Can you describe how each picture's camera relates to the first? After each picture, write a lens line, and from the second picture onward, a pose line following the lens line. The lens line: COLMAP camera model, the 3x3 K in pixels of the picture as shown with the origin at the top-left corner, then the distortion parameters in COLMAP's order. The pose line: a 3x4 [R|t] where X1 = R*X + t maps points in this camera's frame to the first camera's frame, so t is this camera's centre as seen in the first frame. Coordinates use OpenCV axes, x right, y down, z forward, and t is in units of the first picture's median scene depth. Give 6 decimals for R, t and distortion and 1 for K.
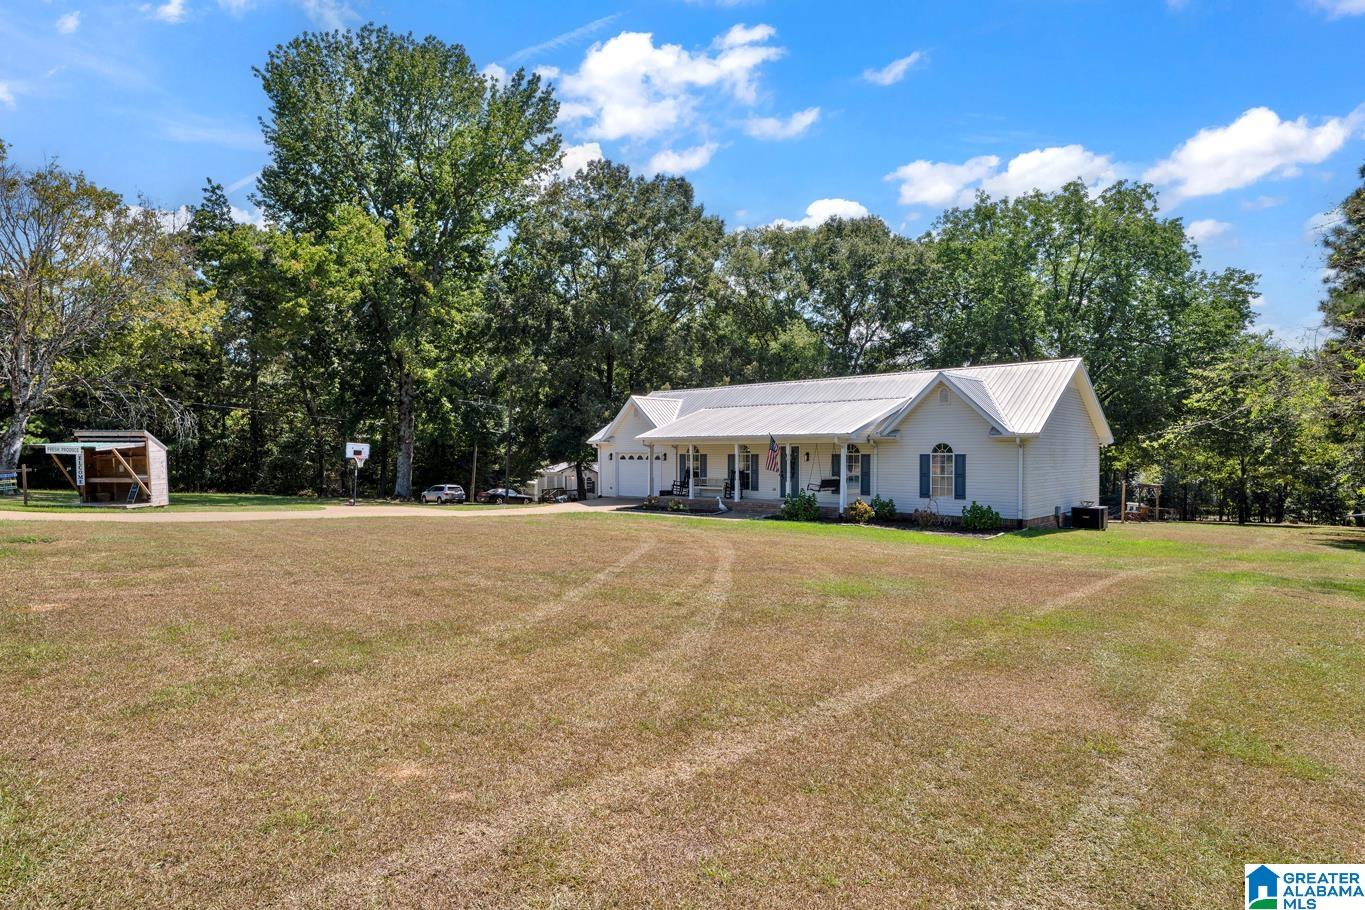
lens RADIAL K [[698.7, 0, 680.3], [0, 698.7, 459.1], [0, 0, 1]] dist [0.004827, 0.000795]
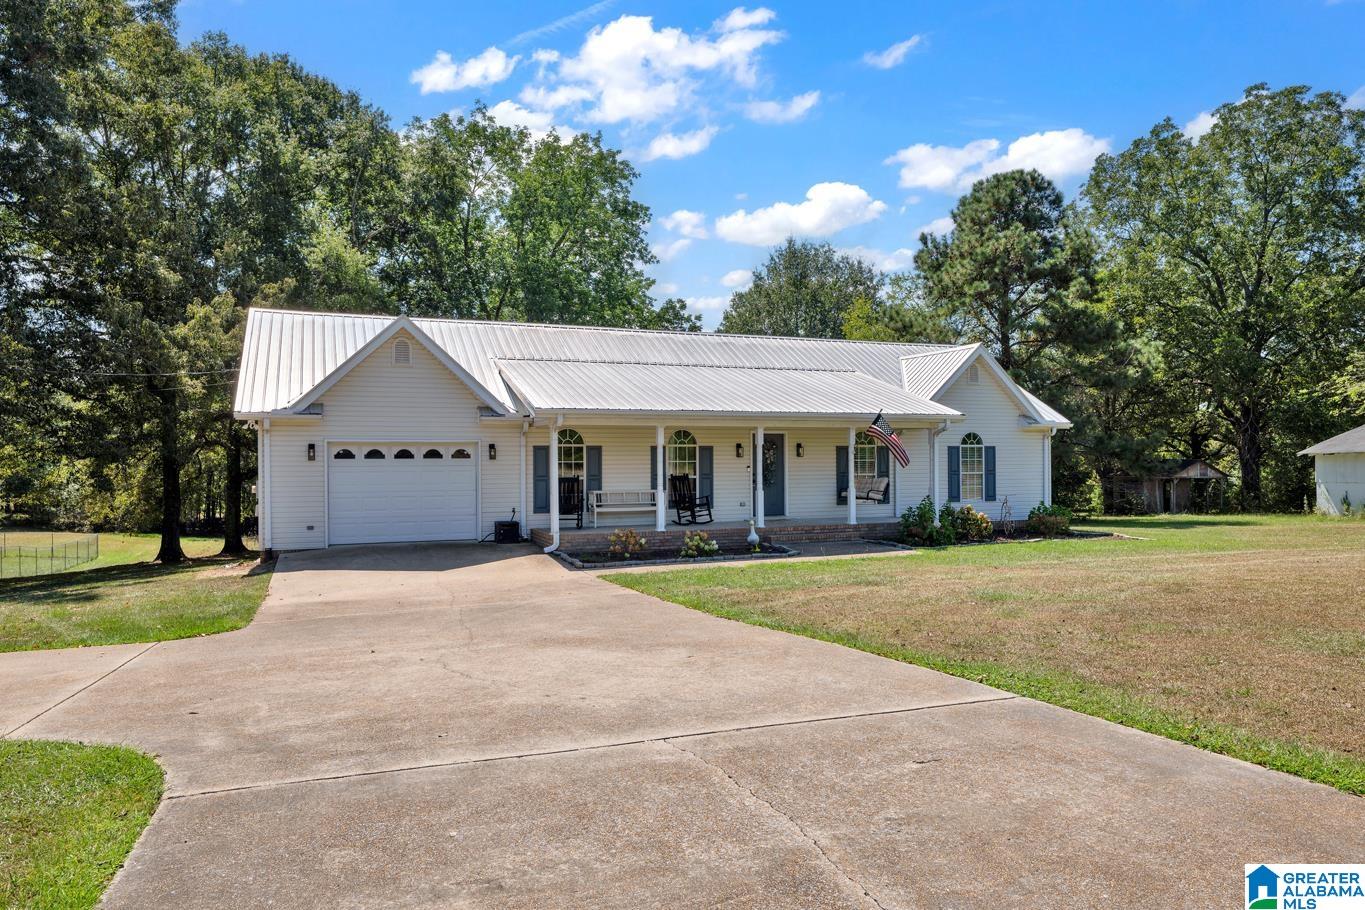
lens RADIAL K [[944.4, 0, 684.2], [0, 944.4, 448.7], [0, 0, 1]] dist [-0.004047, -0.010385]
pose [[0.433419, 0.004636, 0.901181, -0.633144], [0.009750, 0.999904, -0.009833, 0.002835], [-0.901140, 0.013048, 0.433332, 0.703637]]
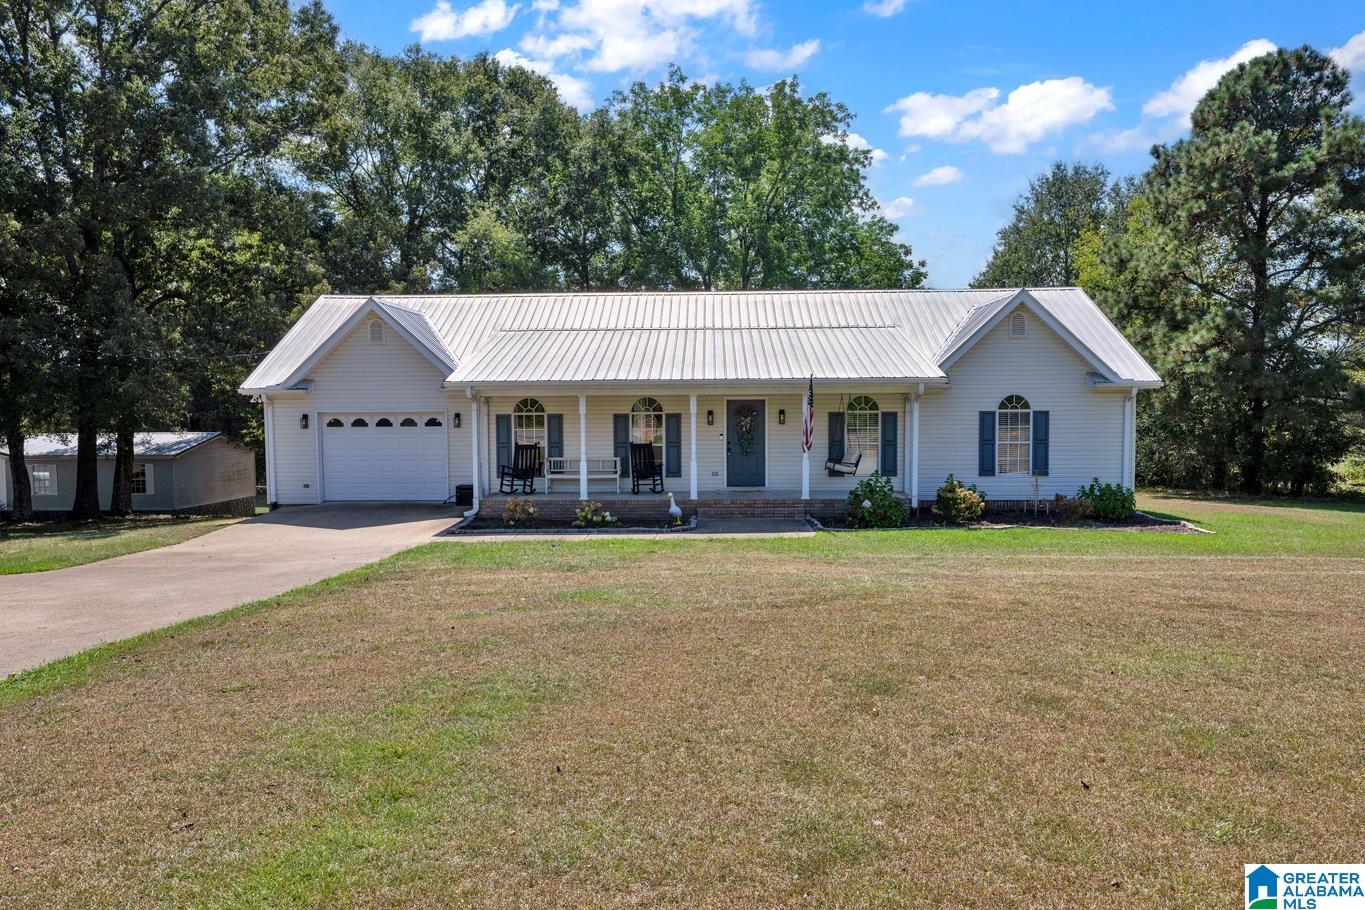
lens RADIAL K [[944.4, 0, 676.8], [0, 944.4, 455.2], [0, 0, 1]] dist [-0.004047, -0.010385]
pose [[0.773779, -0.038254, 0.632300, -0.391088], [0.011986, 0.998880, 0.045765, -0.008466], [-0.633342, -0.027833, 0.773371, 0.422606]]
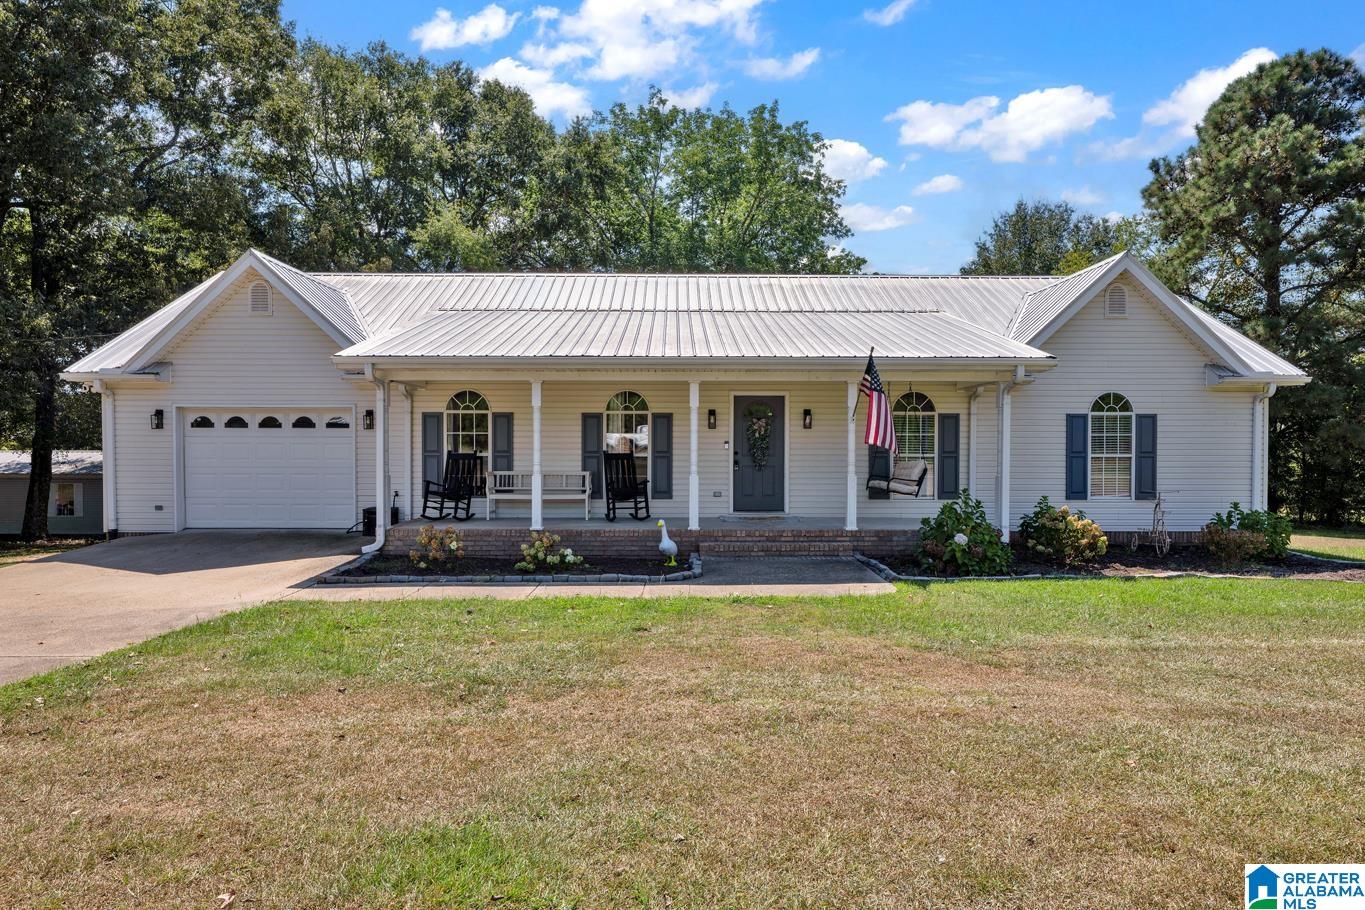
lens RADIAL K [[792.4, 0, 684.0], [0, 792.4, 453.1], [0, 0, 1]] dist [-0.003256, 0.001321]
pose [[0.740471, -0.005464, 0.672067, -0.214179], [0.002244, 0.999981, 0.005658, 0.015104], [-0.672085, -0.002682, 0.740469, 0.662267]]
